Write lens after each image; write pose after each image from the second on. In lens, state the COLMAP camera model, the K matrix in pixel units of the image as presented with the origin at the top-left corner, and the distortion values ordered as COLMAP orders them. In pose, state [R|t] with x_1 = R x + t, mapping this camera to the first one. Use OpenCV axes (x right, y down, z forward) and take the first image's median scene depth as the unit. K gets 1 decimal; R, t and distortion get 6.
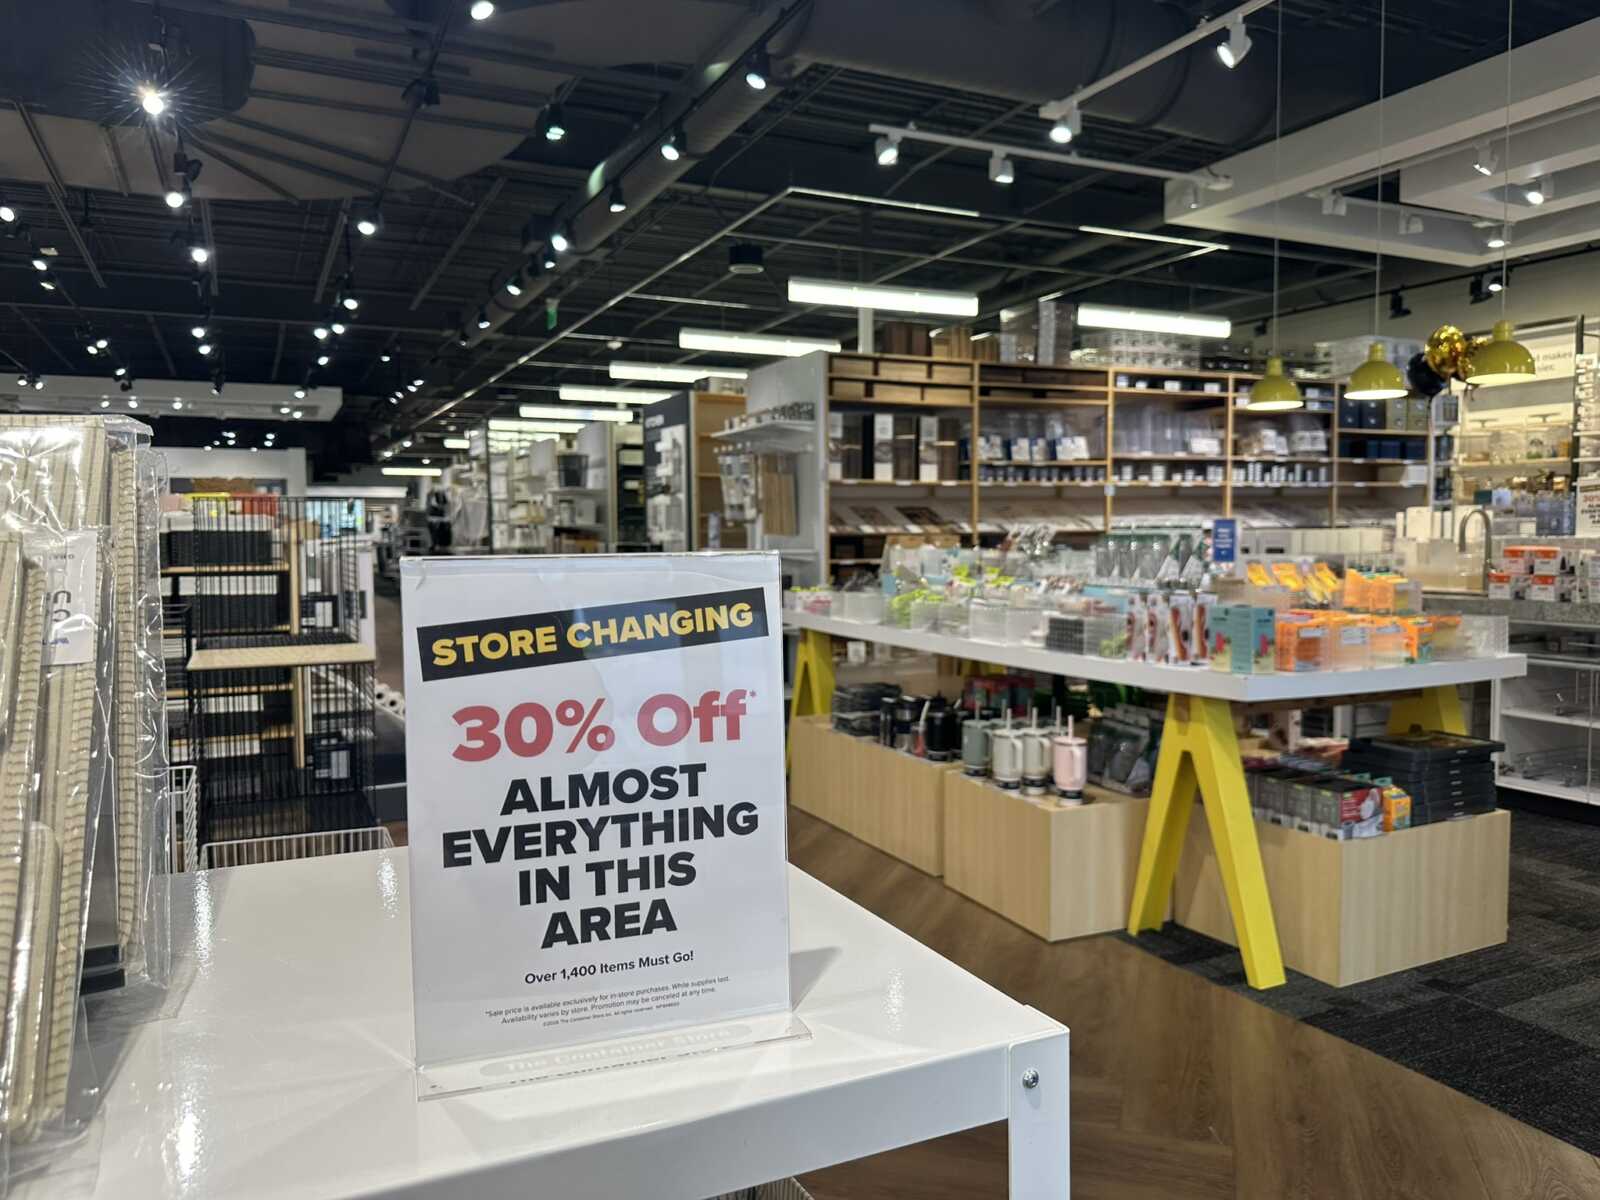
lens RADIAL K [[1136.0, 0, 800.0], [0, 1136.0, 600.0], [0, 0, 1]] dist [0.089617, -0.136442]
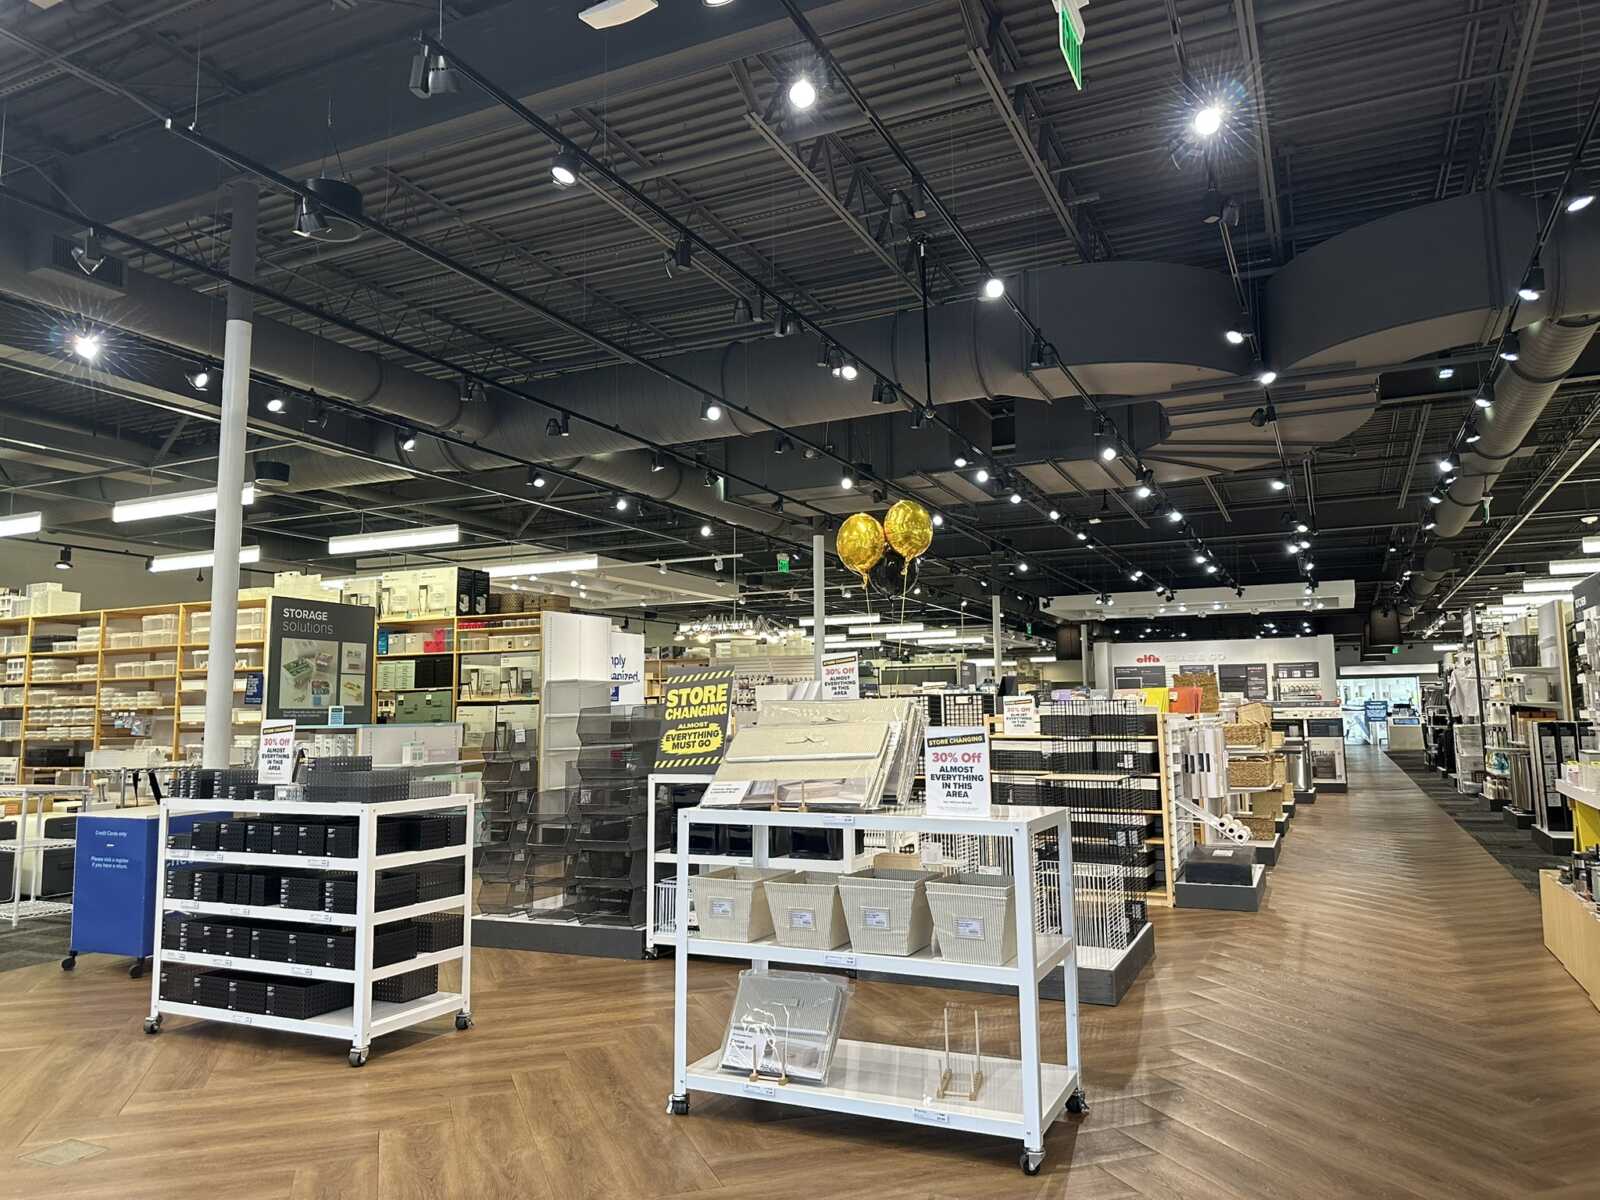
lens RADIAL K [[1136.0, 0, 800.0], [0, 1136.0, 600.0], [0, 0, 1]] dist [0.089617, -0.136442]
pose [[0.632341, -0.079003, -0.770651, 0.261579], [-0.039229, 0.990245, -0.133703, 0.008602], [0.773696, 0.114777, 0.623073, -0.222331]]
